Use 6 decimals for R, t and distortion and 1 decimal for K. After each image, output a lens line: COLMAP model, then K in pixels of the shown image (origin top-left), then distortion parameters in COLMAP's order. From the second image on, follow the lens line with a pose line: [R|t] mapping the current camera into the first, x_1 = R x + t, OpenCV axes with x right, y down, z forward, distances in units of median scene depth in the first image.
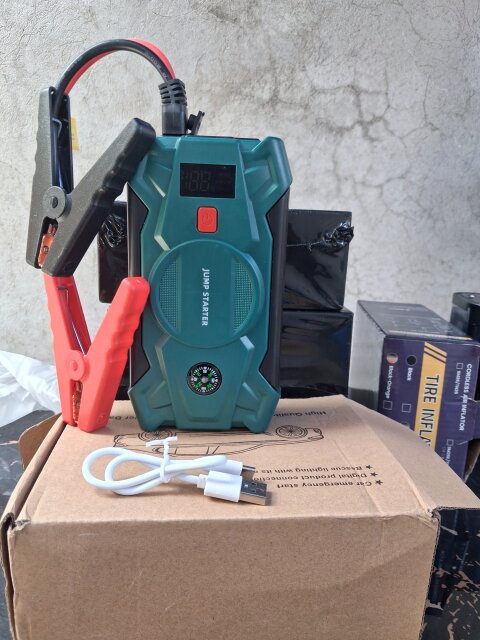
lens RADIAL K [[516.9, 0, 247.6], [0, 516.9, 317.8], [0, 0, 1]] dist [0.001155, -0.024441]
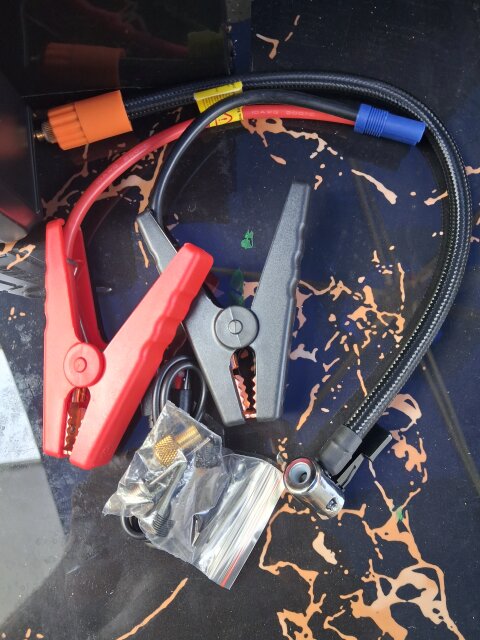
lens RADIAL K [[516.9, 0, 251.0], [0, 516.9, 311.2], [0, 0, 1]] dist [0.001155, -0.024441]
pose [[0.998359, -0.004078, -0.057111, 0.081640], [0.055758, 0.295925, 0.953582, -0.053508], [0.013012, -0.955202, 0.295667, 0.210059]]
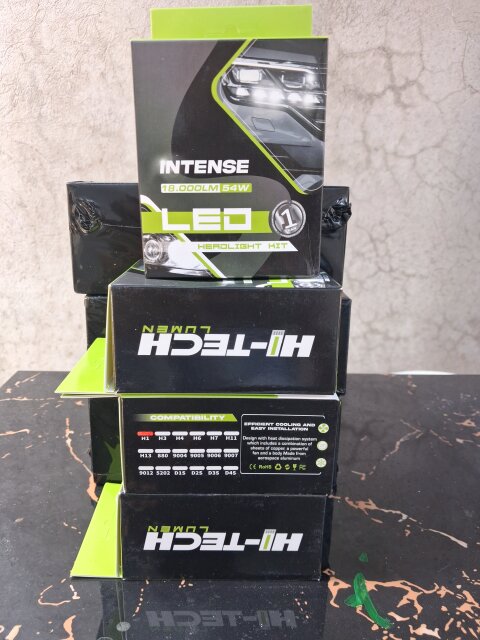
lens RADIAL K [[516.9, 0, 242.4], [0, 516.9, 320.1], [0, 0, 1]] dist [0.001155, -0.024441]
pose [[0.996272, -0.002795, -0.086217, 0.028892], [0.007255, 0.998649, 0.051463, -0.008413], [0.085957, -0.051896, 0.994946, 0.027057]]
